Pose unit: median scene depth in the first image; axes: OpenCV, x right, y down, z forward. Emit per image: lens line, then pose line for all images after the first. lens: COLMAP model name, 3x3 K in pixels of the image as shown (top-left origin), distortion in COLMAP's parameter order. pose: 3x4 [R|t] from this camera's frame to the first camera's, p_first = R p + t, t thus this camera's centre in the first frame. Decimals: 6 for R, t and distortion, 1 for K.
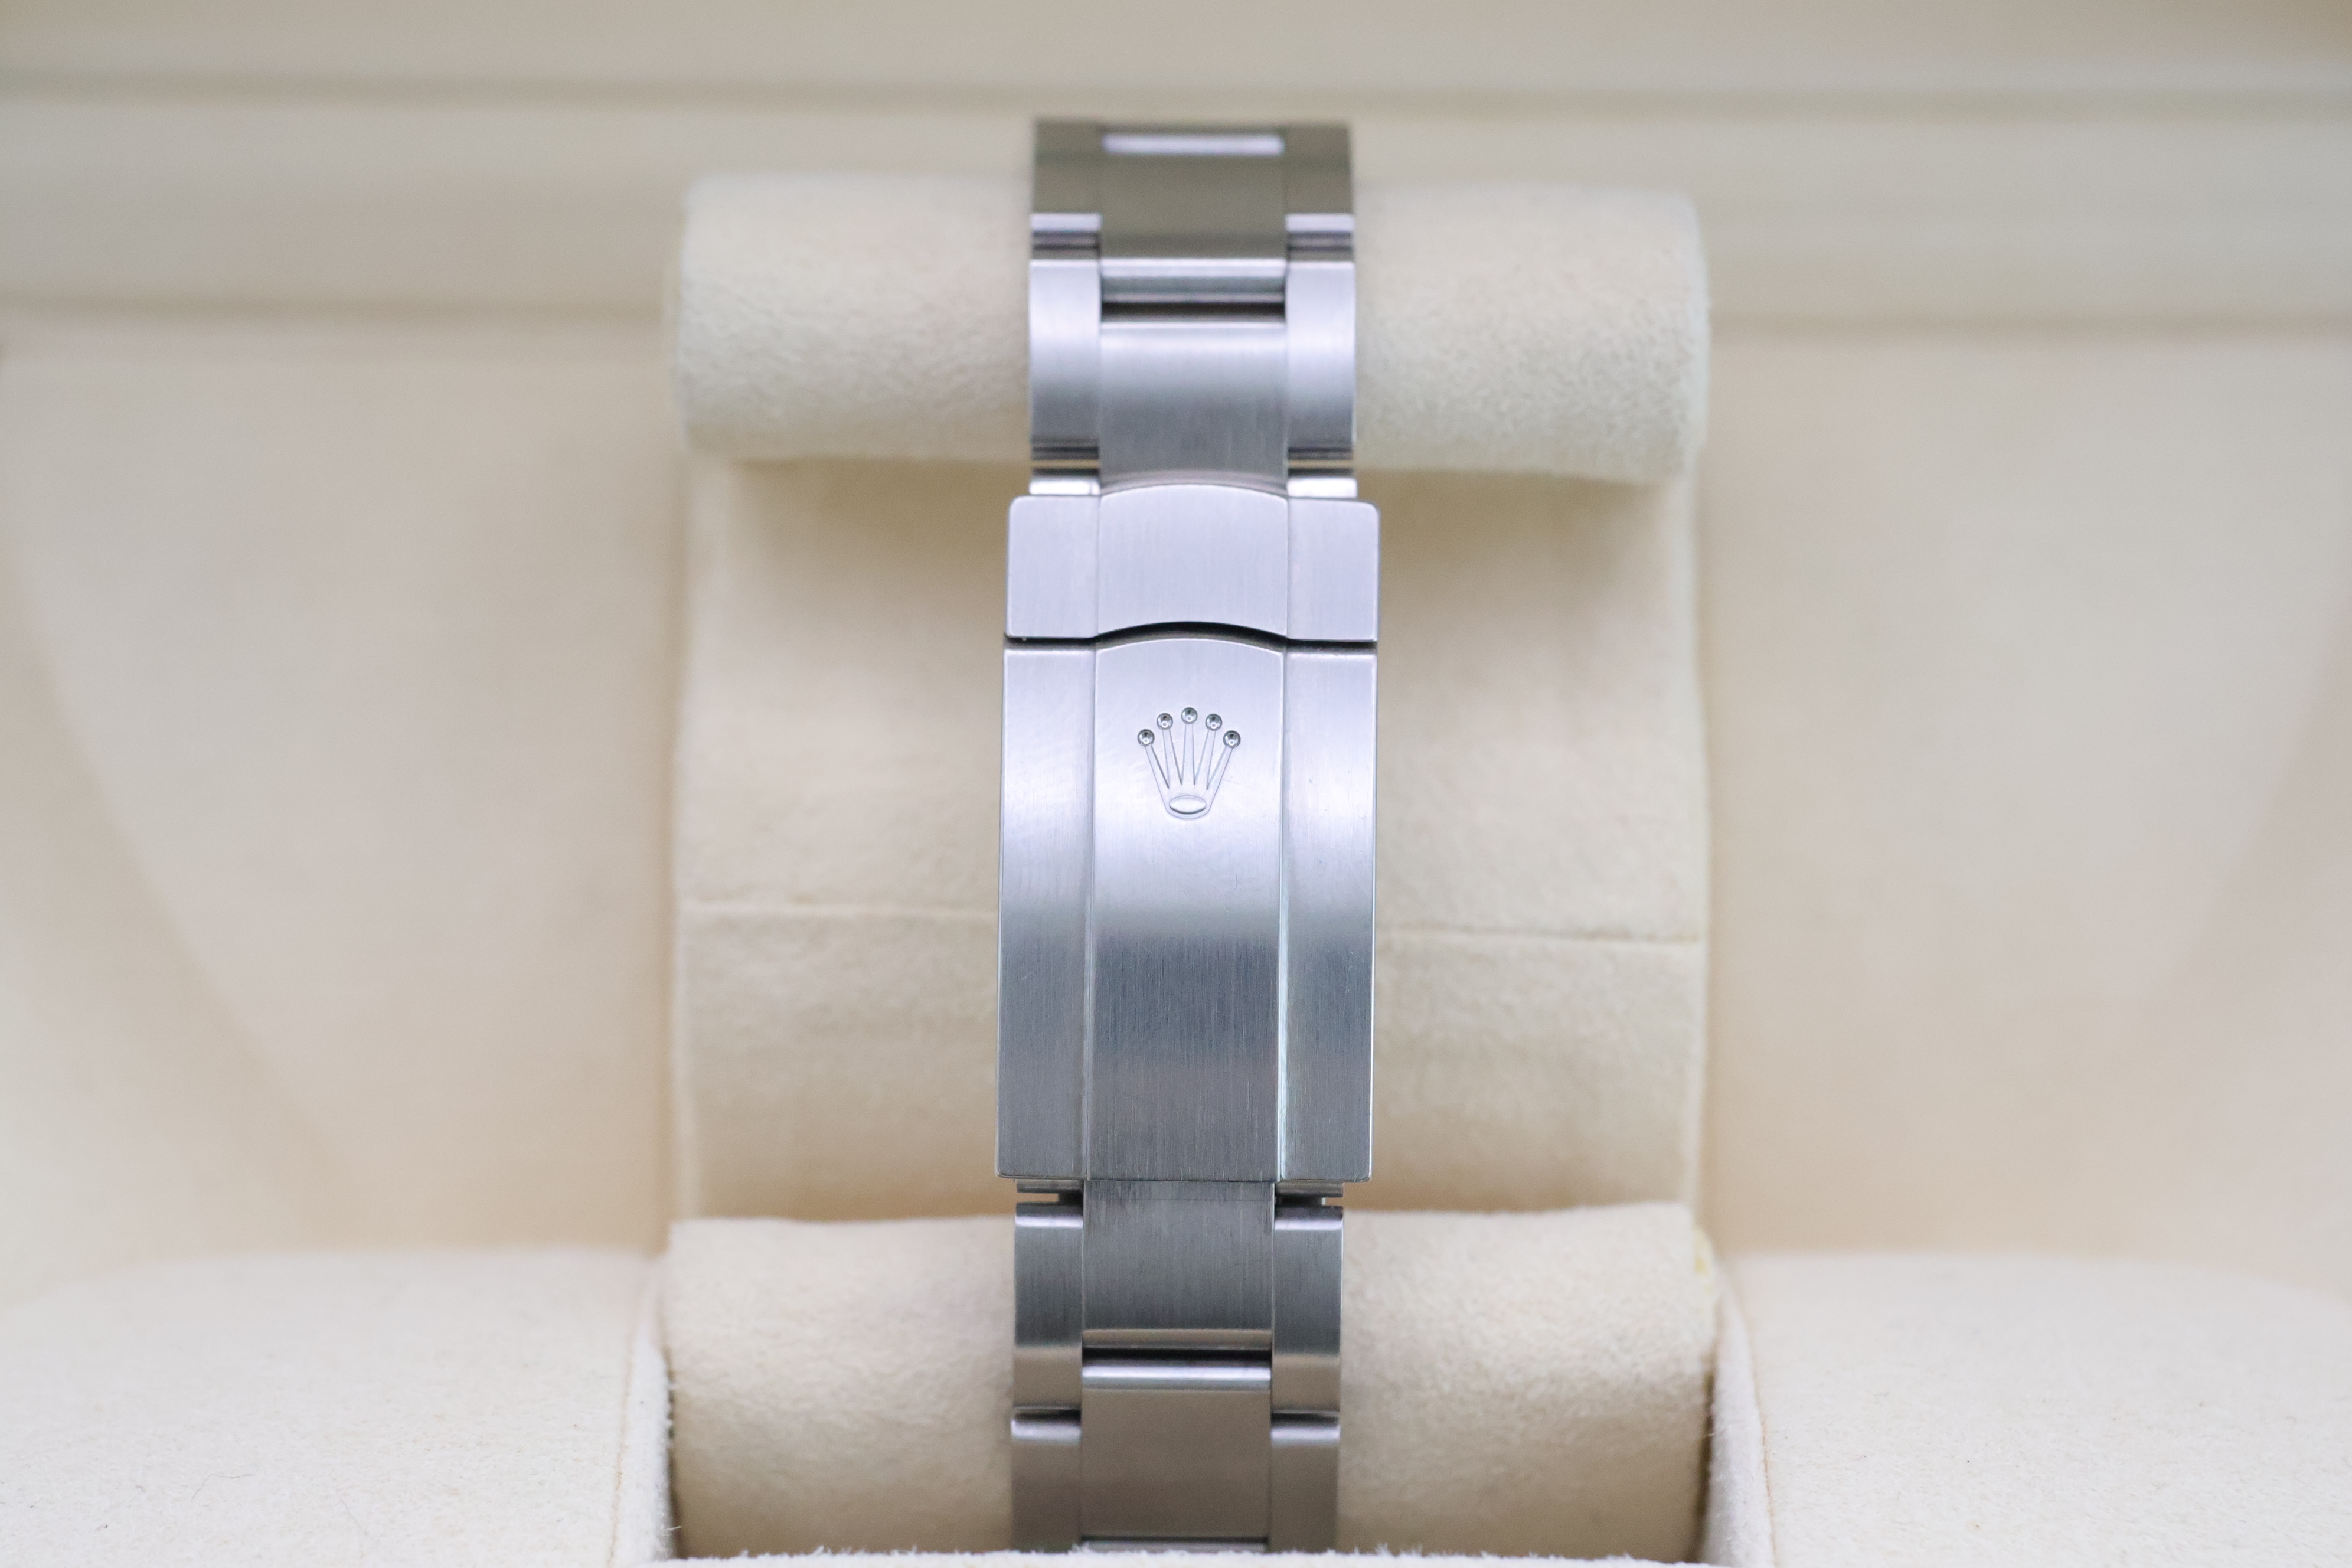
lens RADIAL K [[8591.5, 0, 1176.0], [0, 8591.5, 784.0], [0, 0, 1]] dist [0.553667, -0.267754]
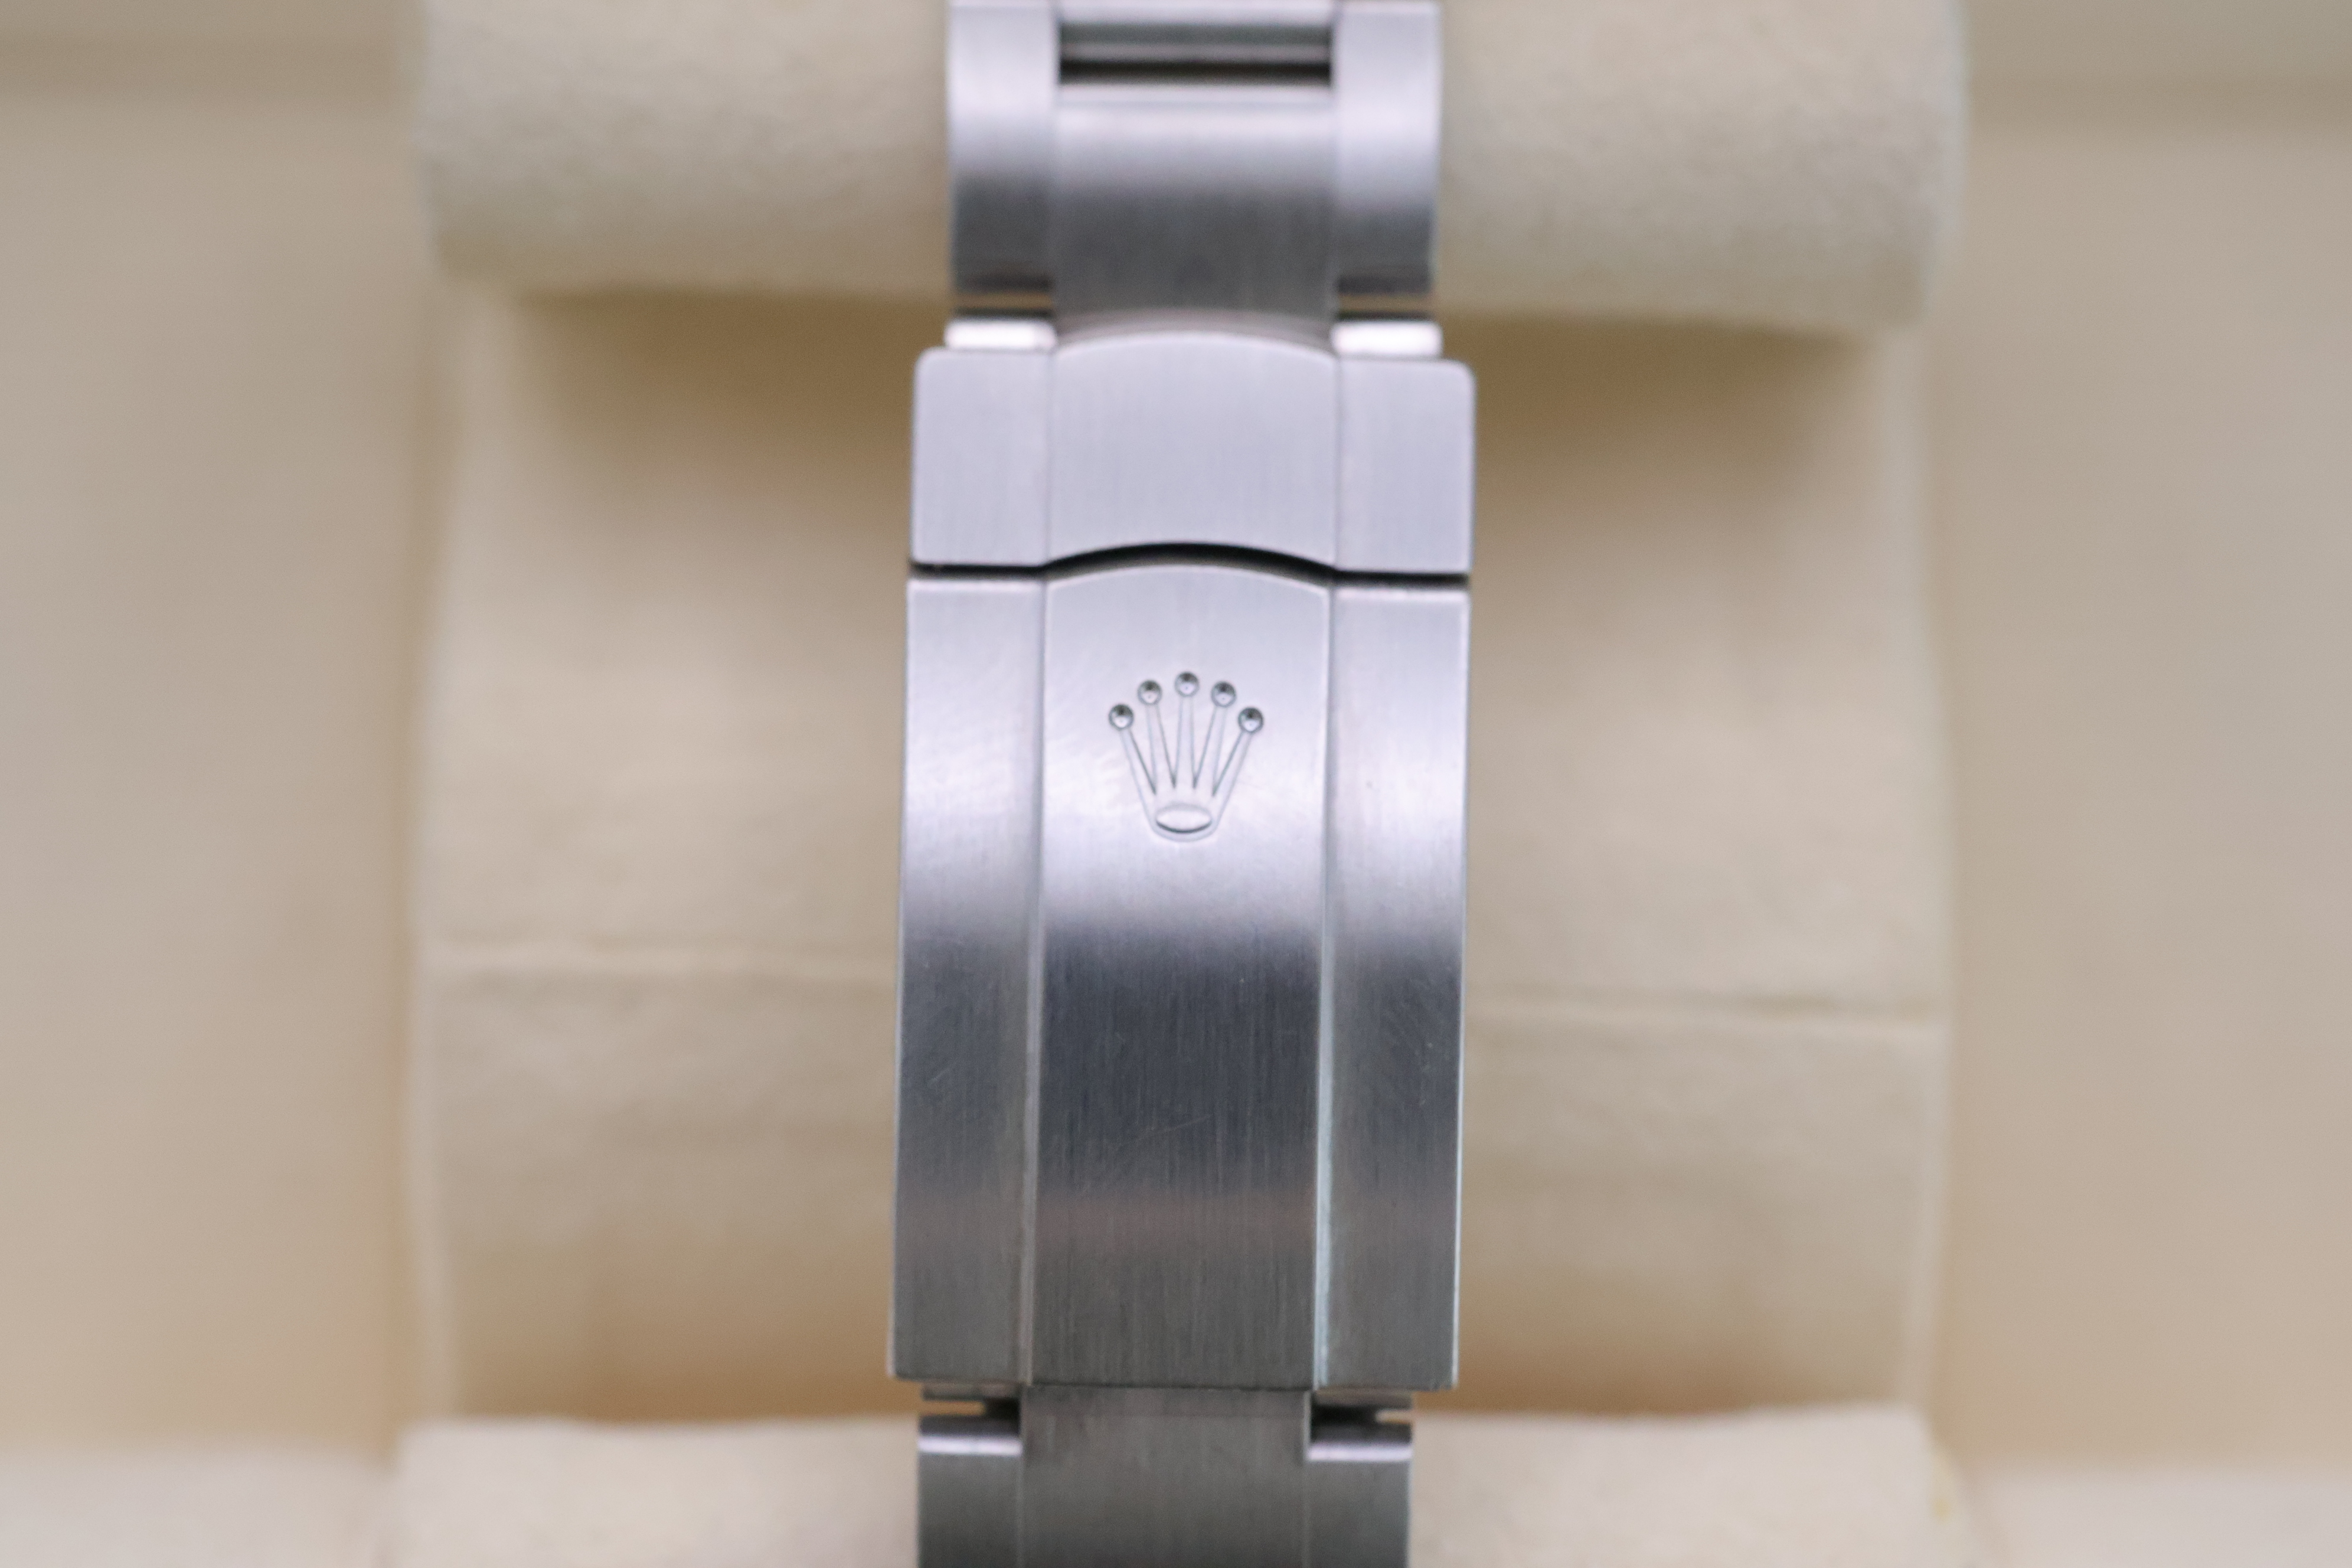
lens RADIAL K [[8591.5, 0, 1176.0], [0, 8591.5, 784.0], [0, 0, 1]] dist [0.553667, -0.267754]
pose [[0.999906, 0.007912, 0.011206, -0.006627], [-0.008224, 0.999571, 0.028116, -0.018810], [-0.010978, -0.028205, 0.999542, 0.334445]]
